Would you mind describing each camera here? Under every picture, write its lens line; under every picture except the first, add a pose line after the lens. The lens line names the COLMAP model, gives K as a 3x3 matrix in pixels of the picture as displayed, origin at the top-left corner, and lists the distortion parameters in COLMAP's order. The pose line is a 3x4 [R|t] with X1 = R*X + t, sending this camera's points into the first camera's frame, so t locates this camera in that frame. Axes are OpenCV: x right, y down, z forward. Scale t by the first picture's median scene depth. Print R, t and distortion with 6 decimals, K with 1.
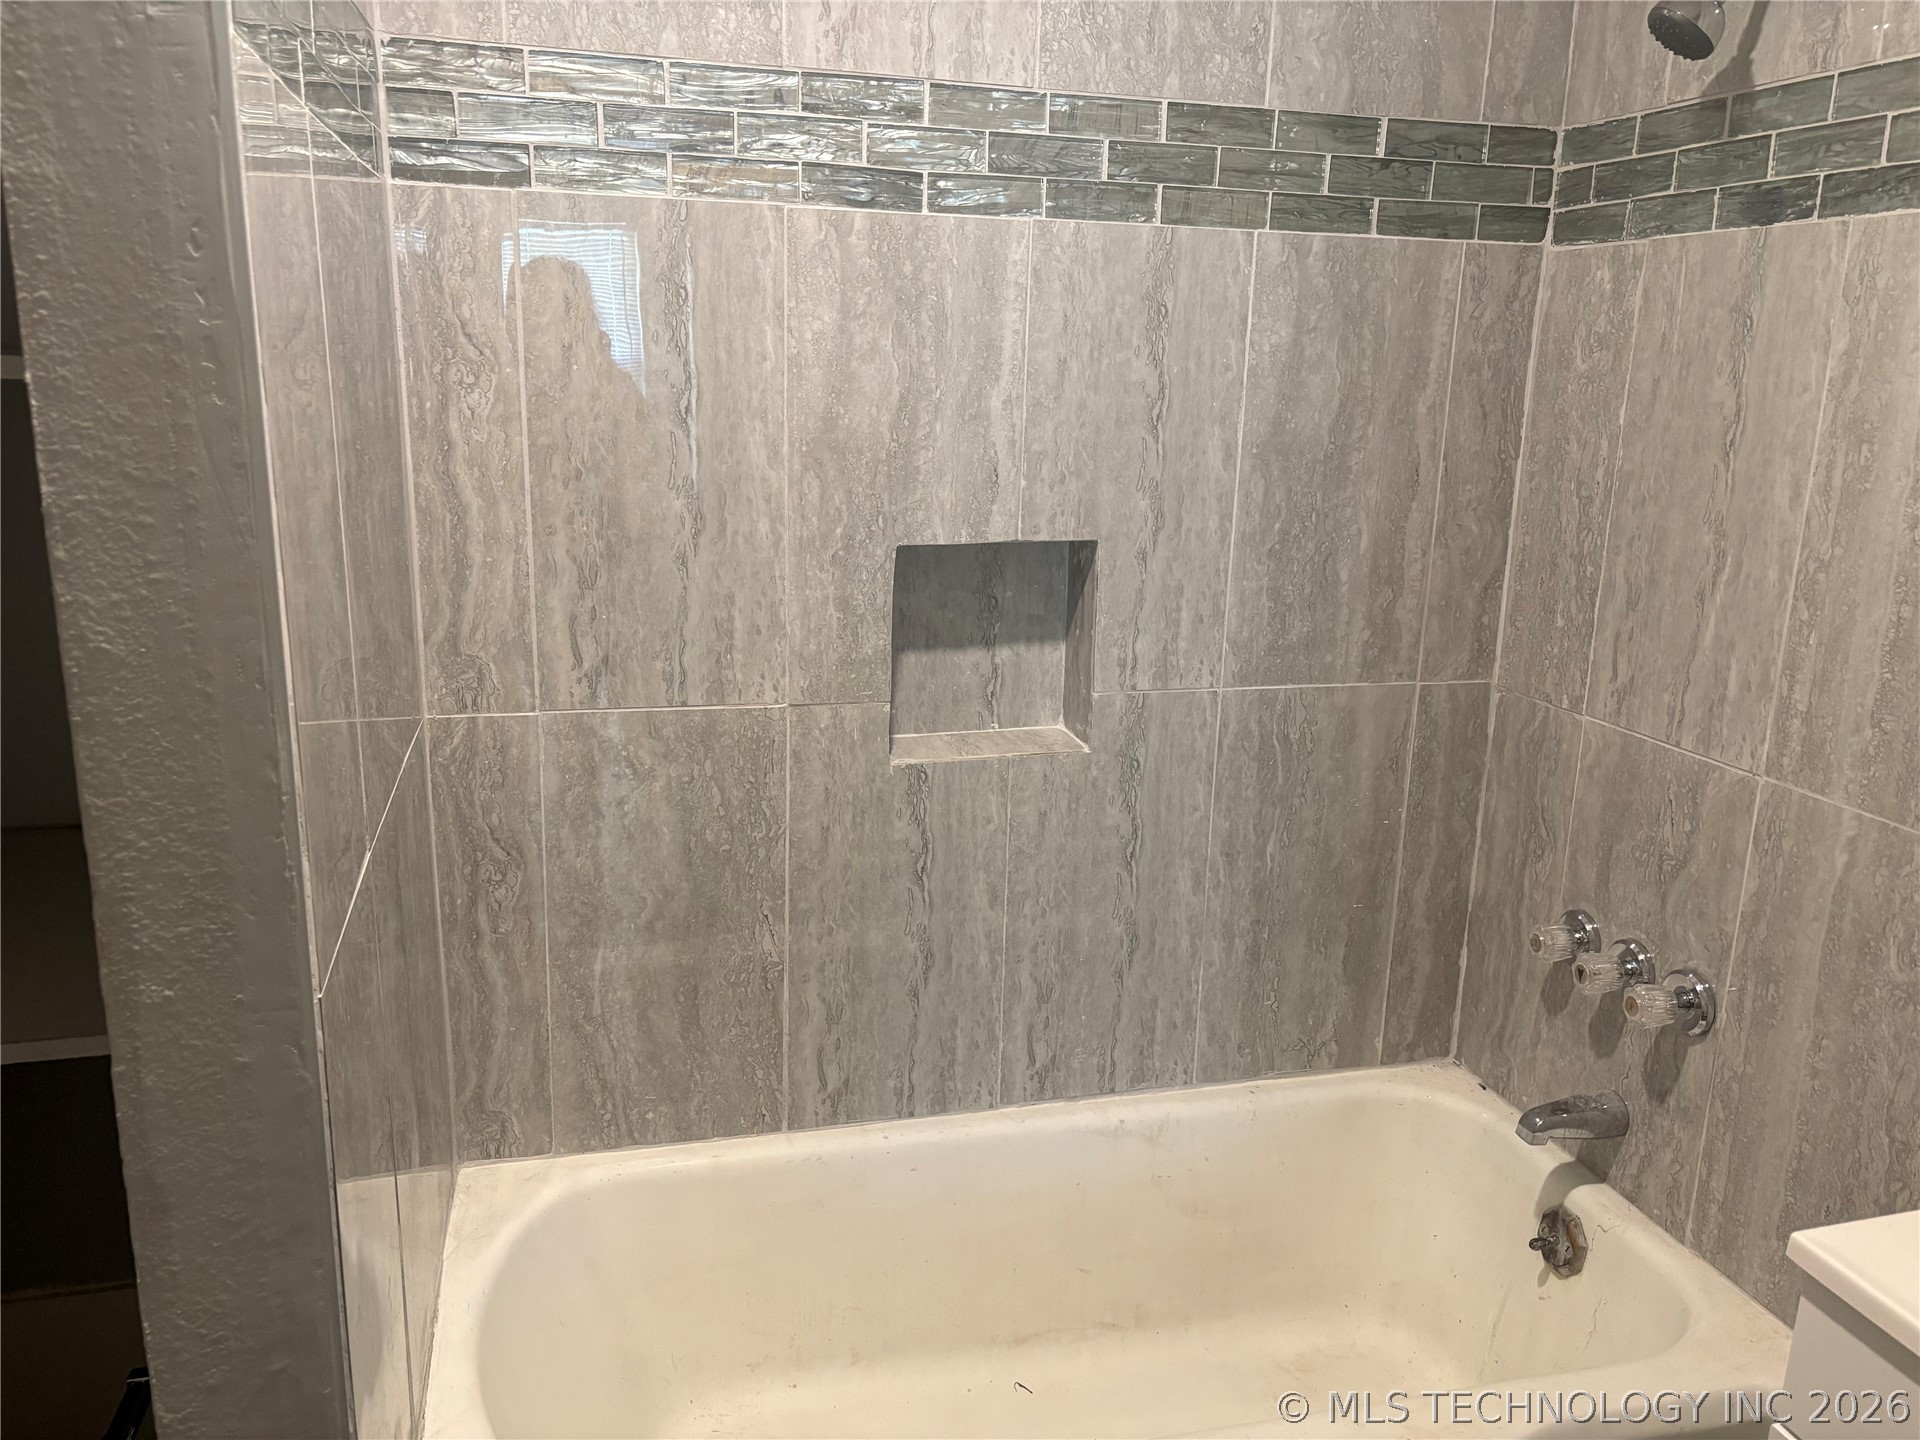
lens RADIAL K [[1449.6, 0, 963.1], [0, 1449.6, 732.9], [0, 0, 1]] dist [0.045573, -0.045726]
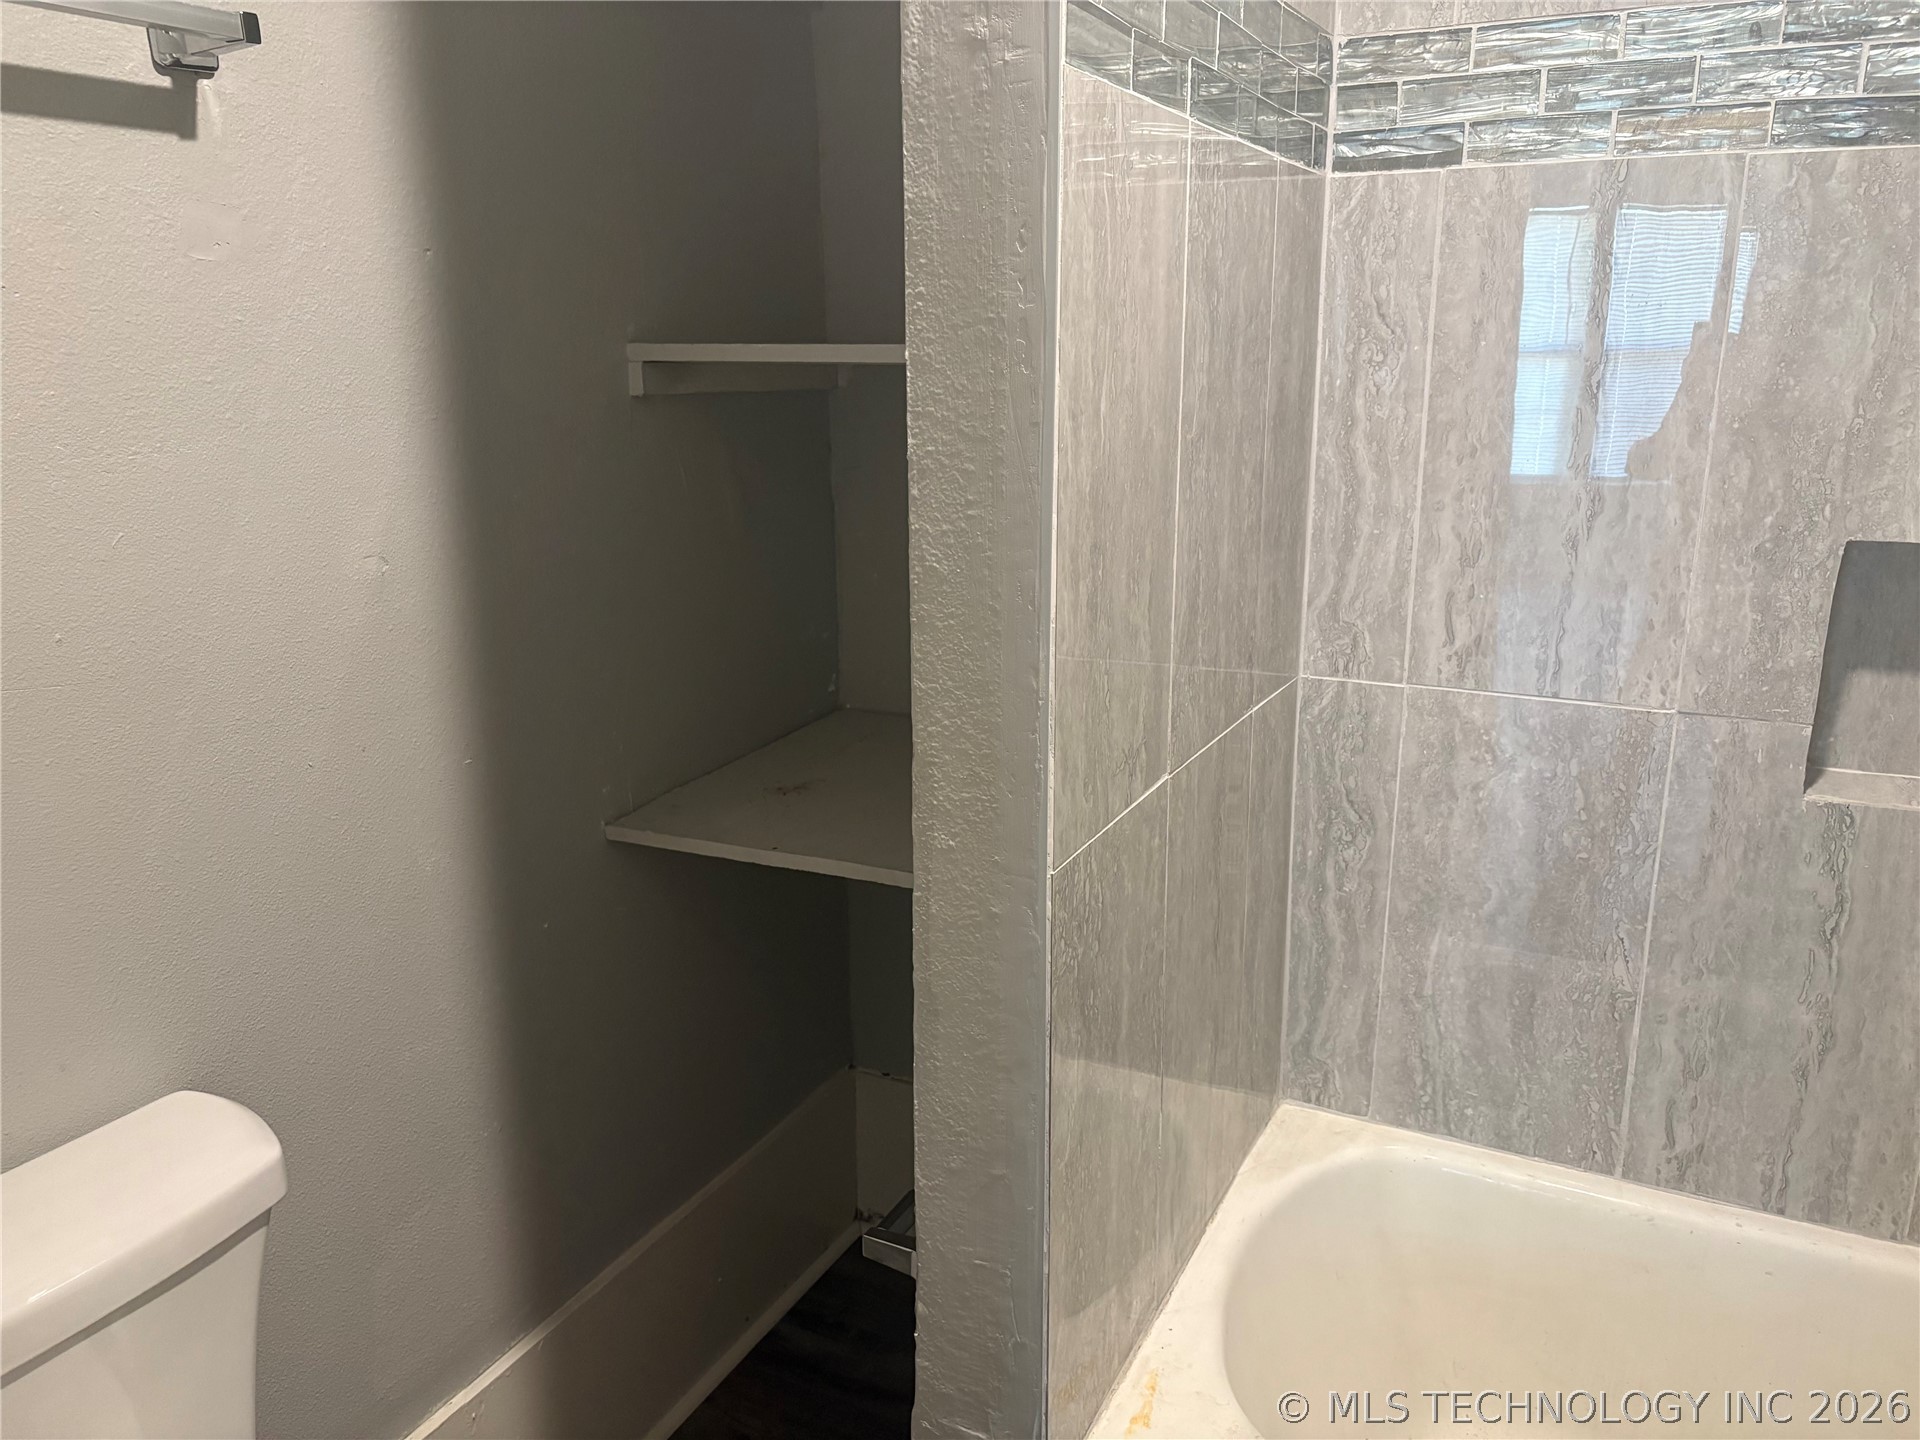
lens RADIAL K [[1449.6, 0, 959.9], [0, 1449.6, 726.0], [0, 0, 1]] dist [0.045573, -0.045726]
pose [[0.749765, 0.140370, -0.646644, 0.145012], [-0.141404, 0.988655, 0.050658, 0.007110], [0.646418, 0.053457, 0.761108, 0.026970]]
